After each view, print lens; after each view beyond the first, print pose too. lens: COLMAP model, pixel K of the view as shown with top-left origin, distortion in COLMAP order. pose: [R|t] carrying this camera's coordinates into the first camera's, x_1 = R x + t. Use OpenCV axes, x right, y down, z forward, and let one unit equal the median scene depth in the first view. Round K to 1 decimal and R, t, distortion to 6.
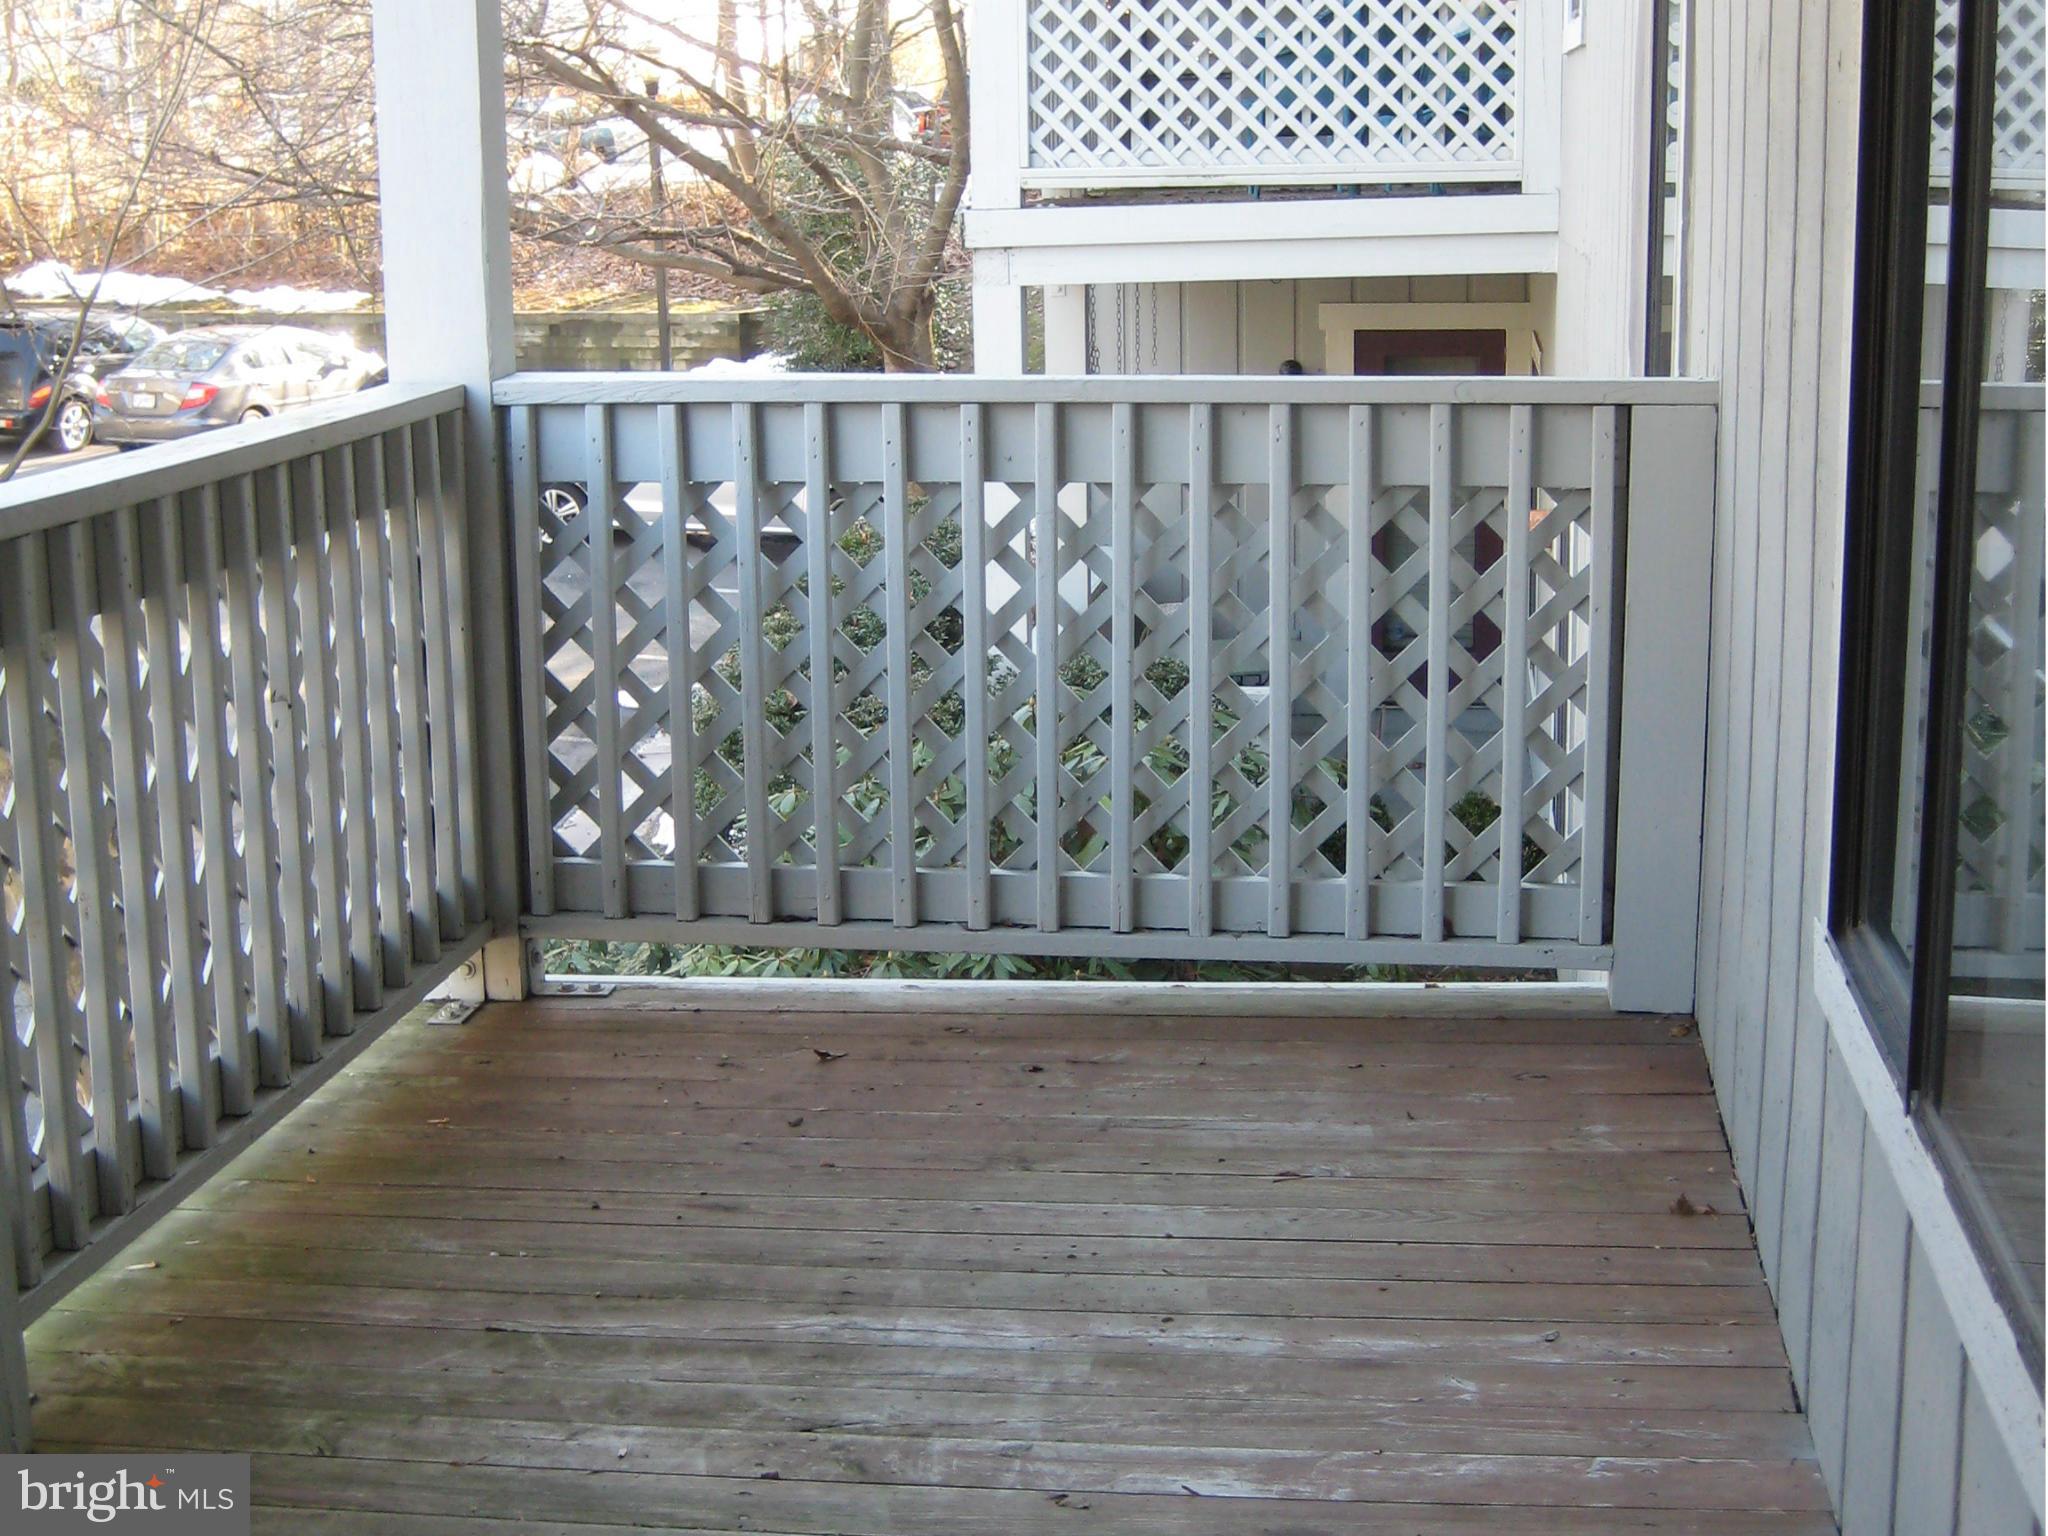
lens RADIAL K [[2861.4, 0, 1031.2], [0, 2861.4, 765.3], [0, 0, 1]] dist [-0.128148, 0.000000]
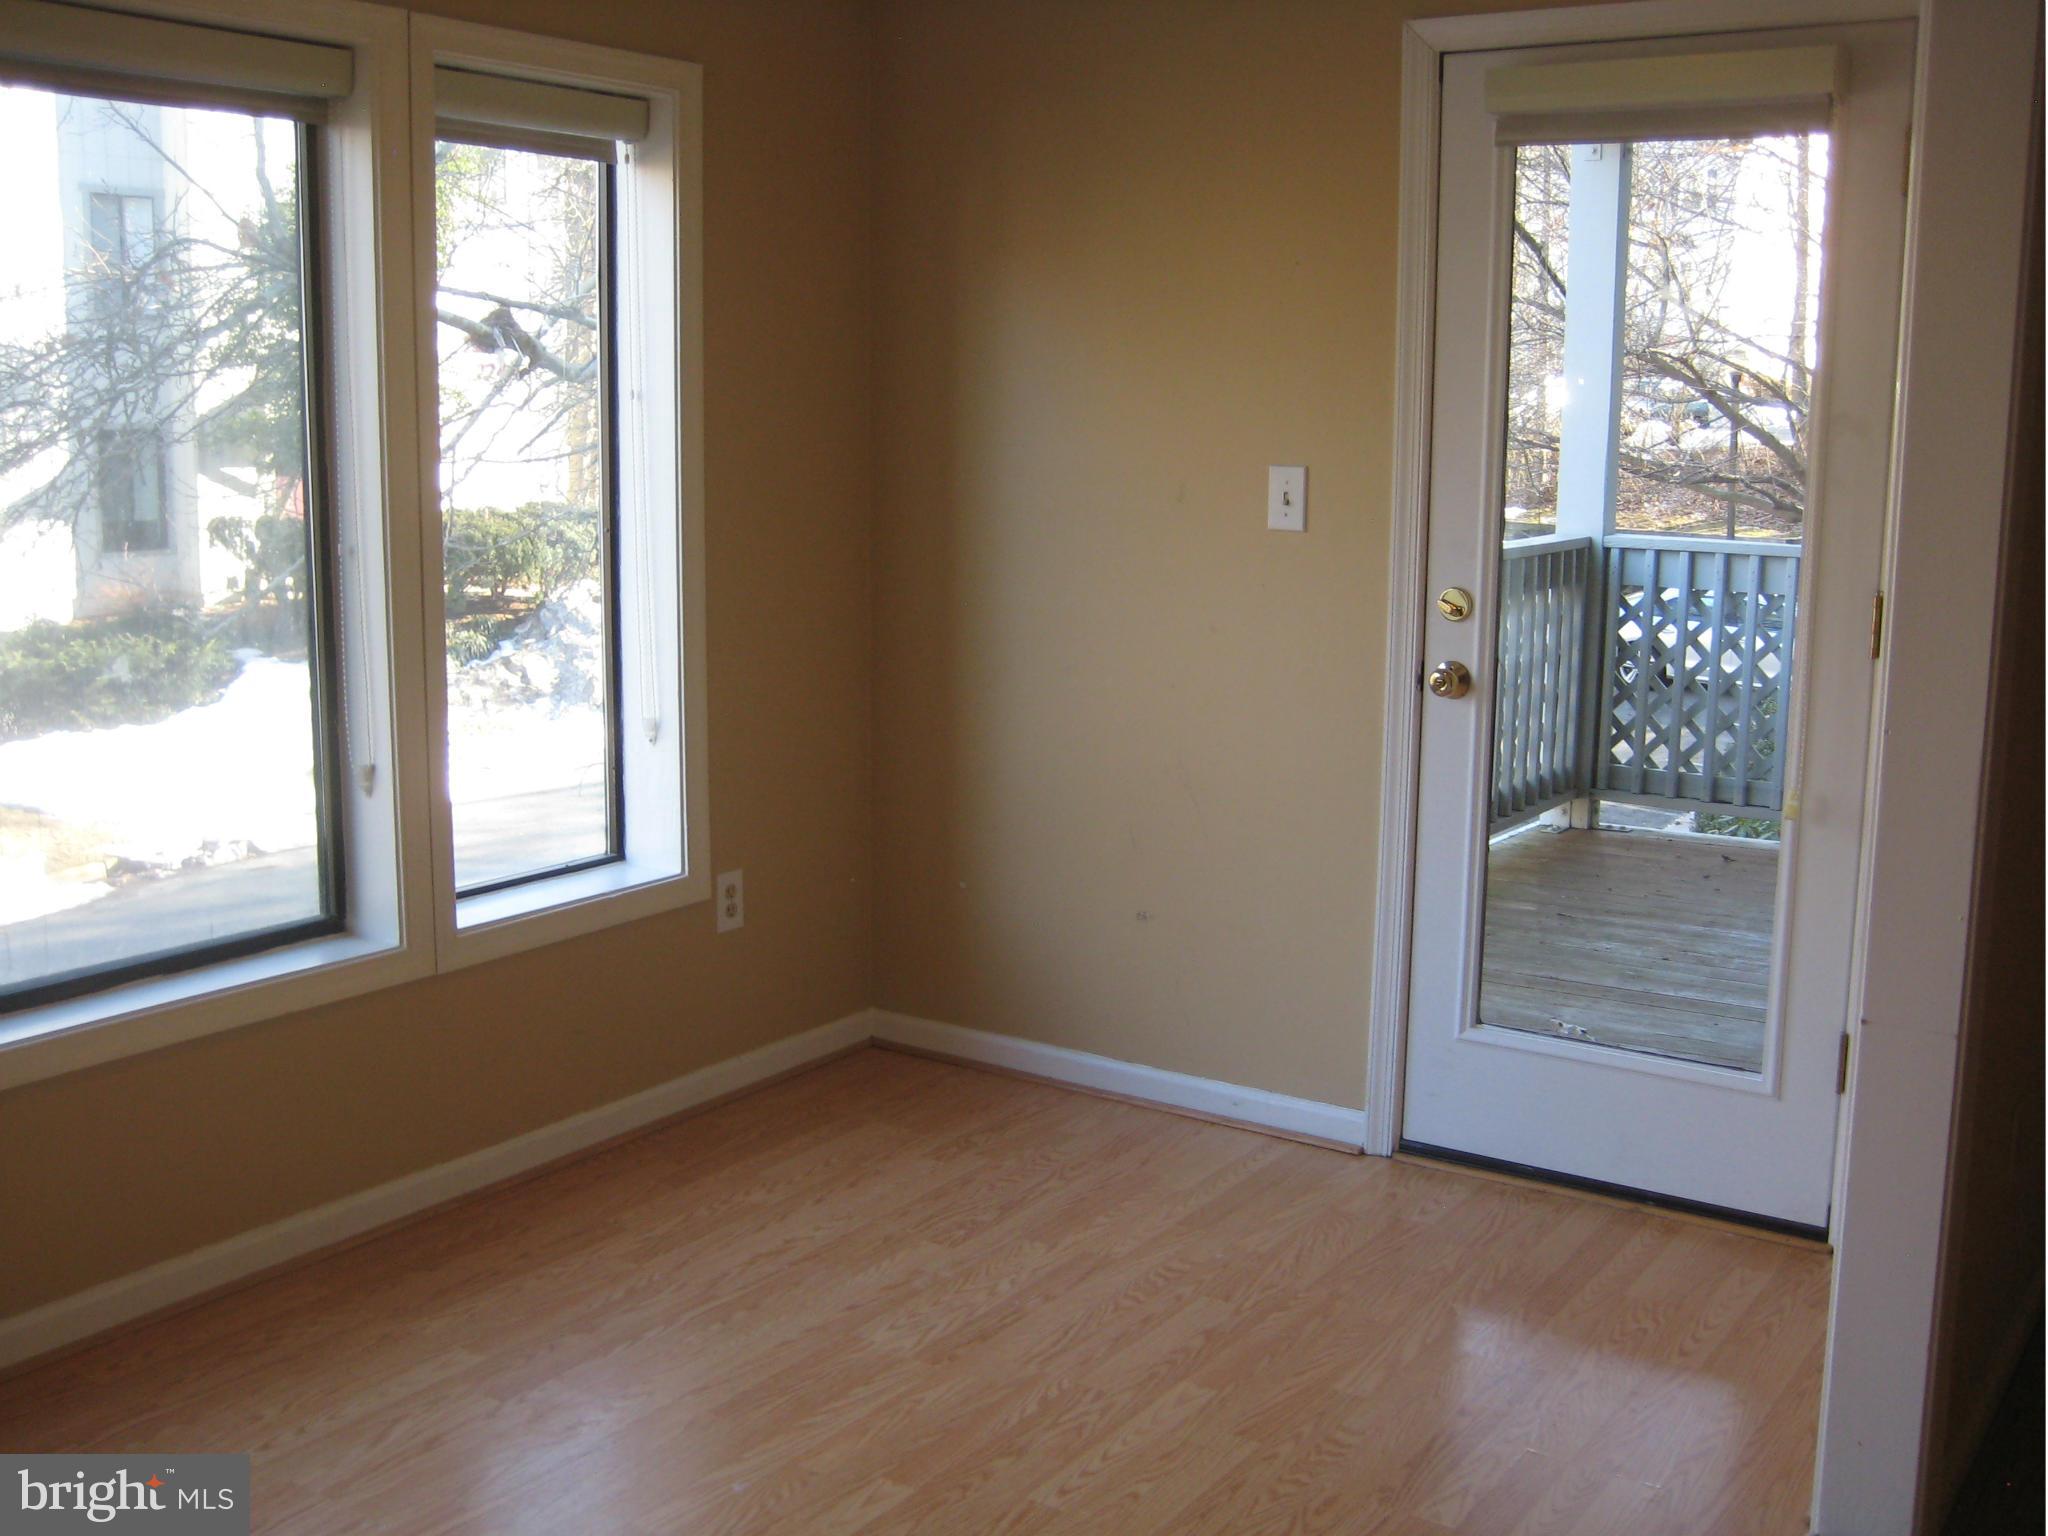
lens RADIAL K [[2146.6, 0, 1022.3], [0, 2146.6, 771.7], [0, 0, 1]] dist [-0.116068, 0.000000]
pose [[0.897615, 0.097170, -0.429937, 0.120061], [-0.116268, 0.993049, -0.018302, 0.118261], [0.425170, 0.066416, 0.902673, -0.606904]]
